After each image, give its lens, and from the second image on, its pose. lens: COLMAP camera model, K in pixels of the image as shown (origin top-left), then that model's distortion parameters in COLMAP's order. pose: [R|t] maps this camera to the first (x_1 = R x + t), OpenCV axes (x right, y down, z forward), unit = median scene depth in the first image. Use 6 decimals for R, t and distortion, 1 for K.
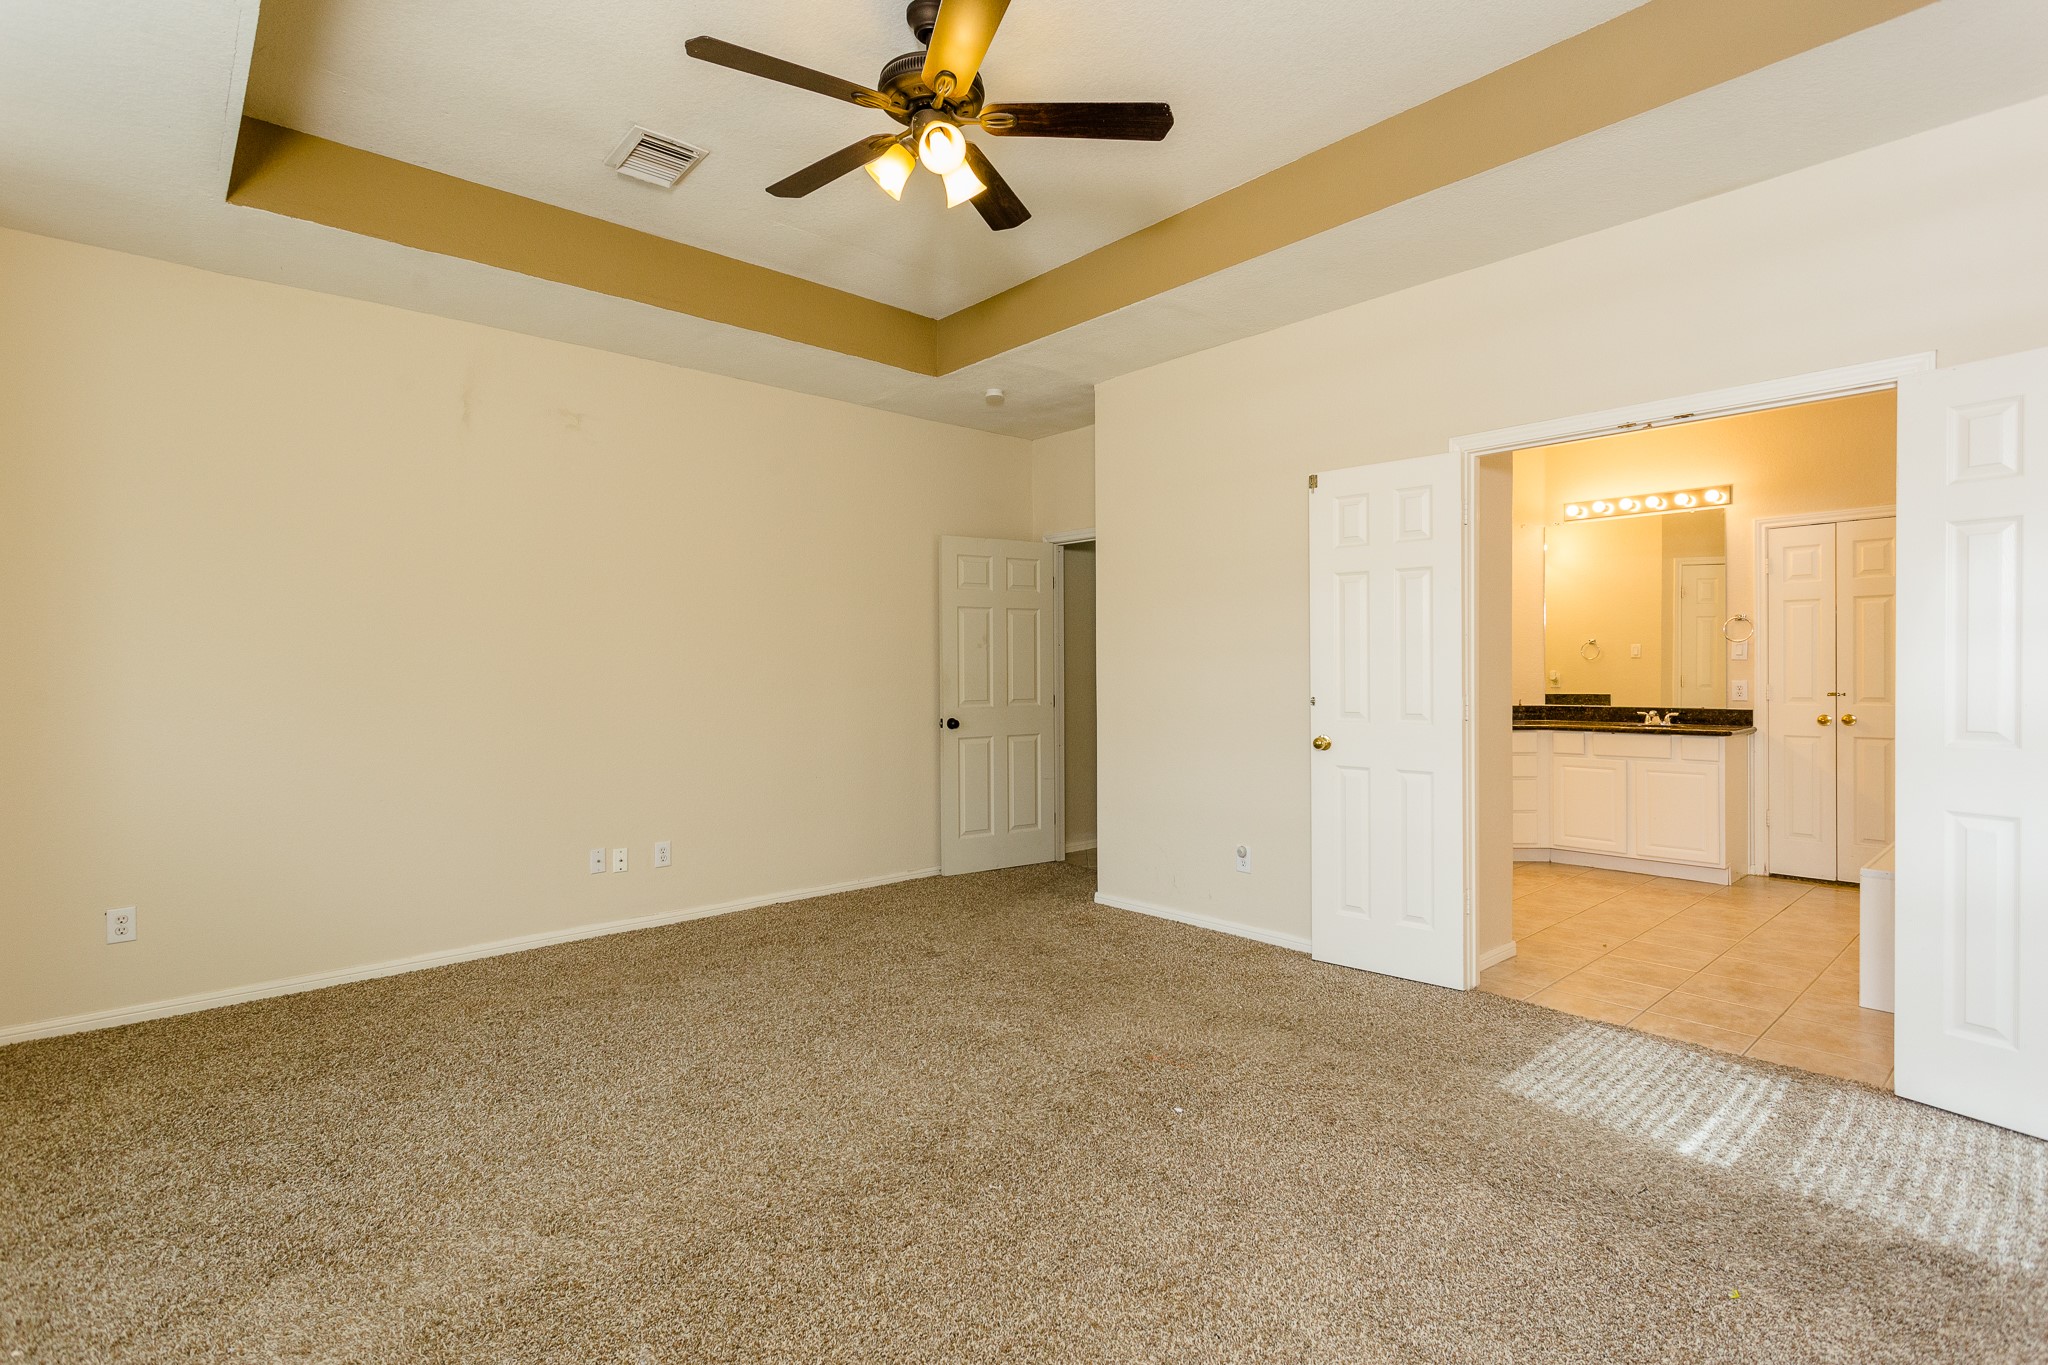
lens RADIAL K [[971.2, 0, 1009.5], [0, 971.2, 677.9], [0, 0, 1]] dist [-0.000642, 0.003083]
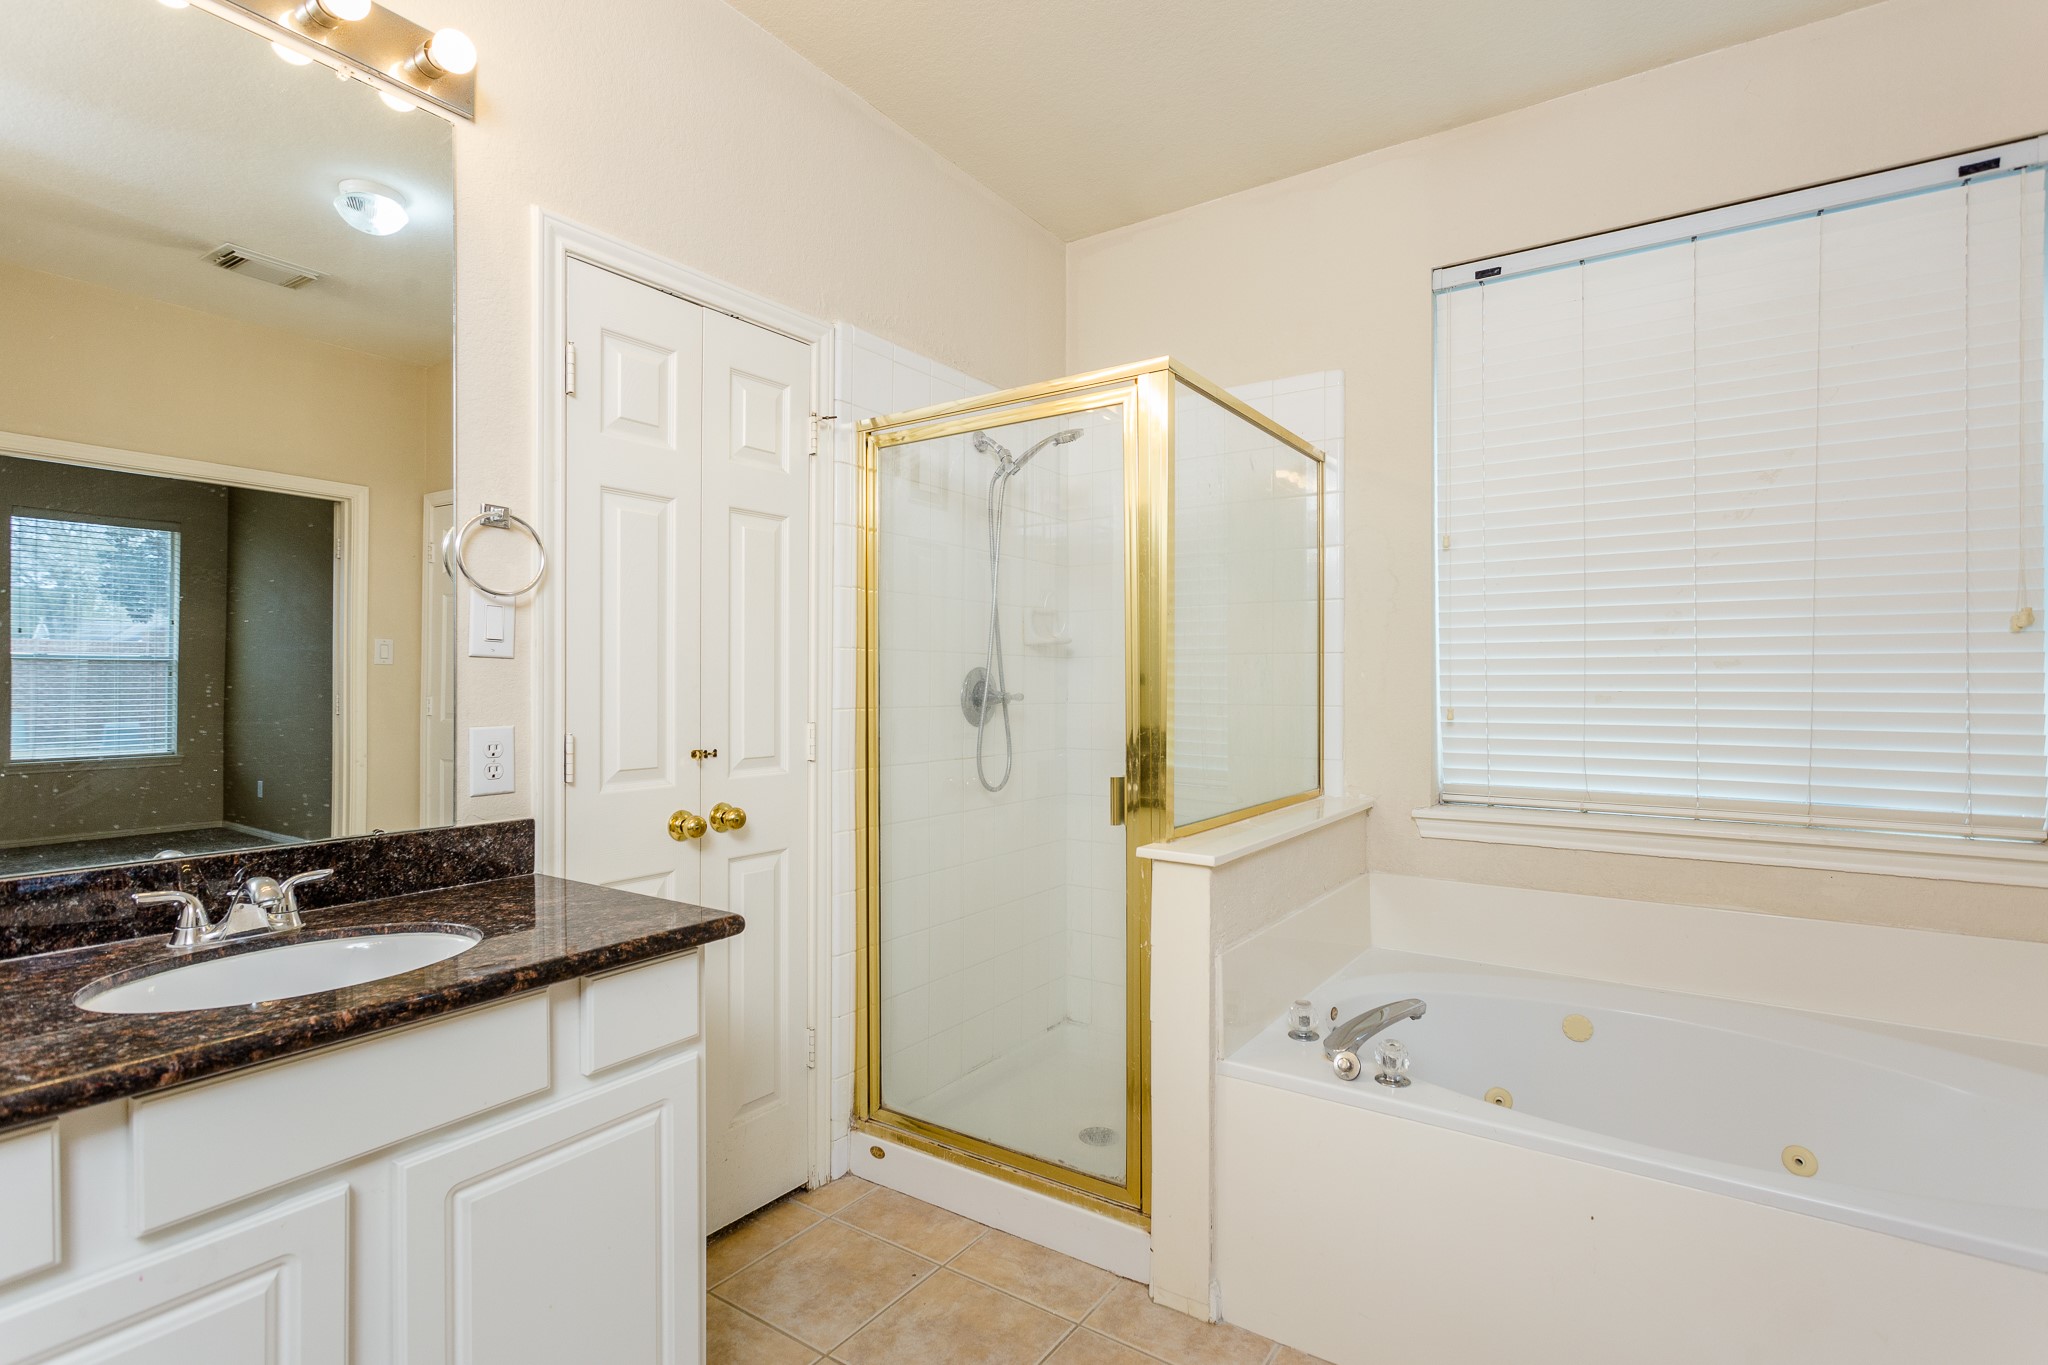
lens RADIAL K [[971.2, 0, 1024.3], [0, 971.2, 681.1], [0, 0, 1]] dist [-0.000642, 0.003083]
pose [[-0.235995, 0.005162, 0.971740, 0.426039], [0.007758, 0.999964, -0.003428, -0.008619], [-0.971723, 0.006730, -0.236027, 0.919892]]
